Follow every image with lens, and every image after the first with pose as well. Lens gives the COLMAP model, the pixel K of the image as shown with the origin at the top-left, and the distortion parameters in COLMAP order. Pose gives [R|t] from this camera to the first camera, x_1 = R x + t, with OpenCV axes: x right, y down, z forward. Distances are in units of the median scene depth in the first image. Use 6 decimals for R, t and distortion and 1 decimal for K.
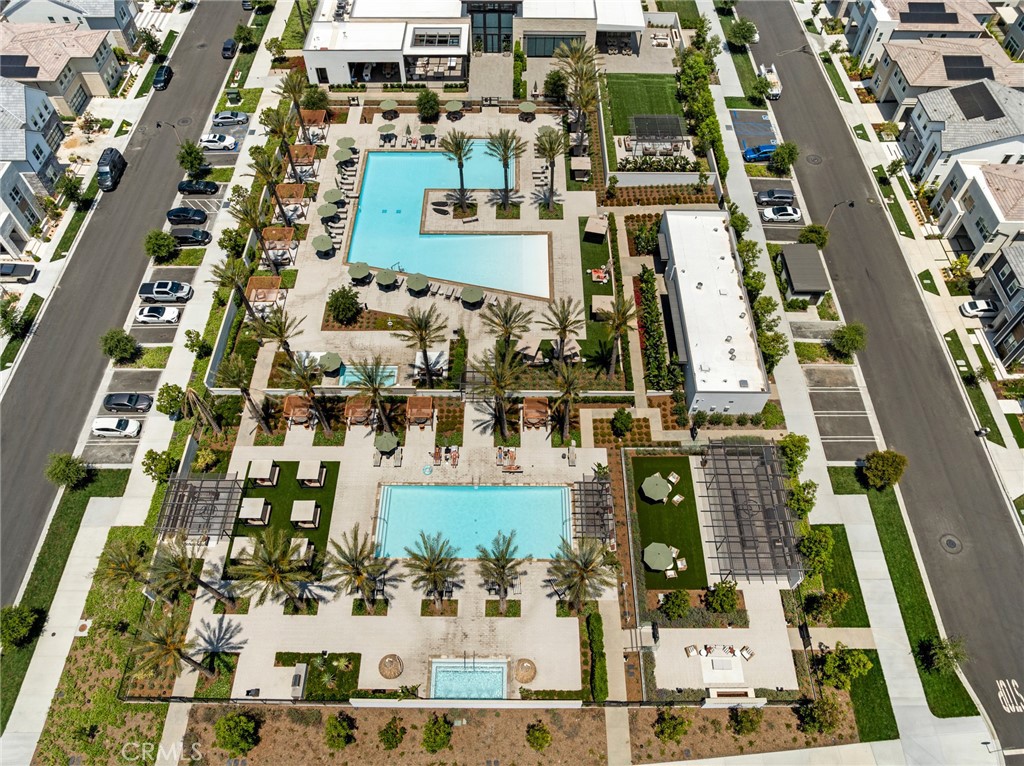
lens RADIAL K [[706.4, 0, 512.0], [0, 706.4, 383.0], [0, 0, 1]] dist [-0.042059, 0.023632]
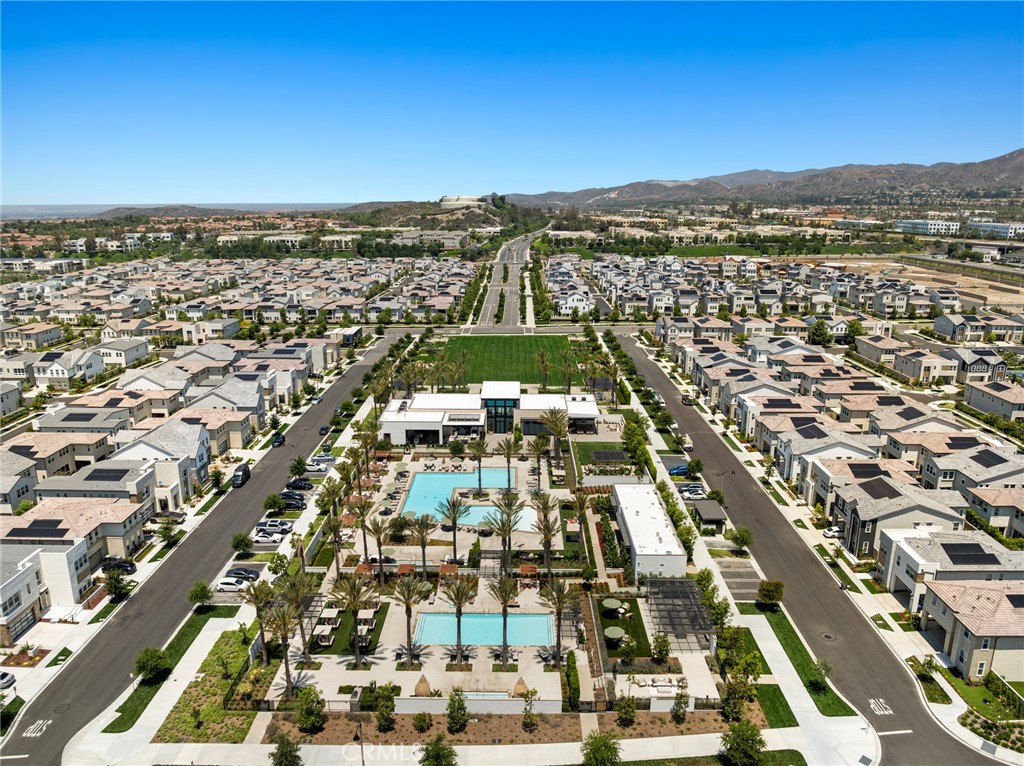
lens RADIAL K [[735.0, 0, 512.0], [0, 735.0, 383.0], [0, 0, 1]] dist [-0.008264, -0.002339]
pose [[0.999994, 0.000612, -0.003549, 0.004638], [-0.002785, 0.756256, -0.654270, 0.702746], [0.002283, 0.654275, 0.756253, -0.382100]]
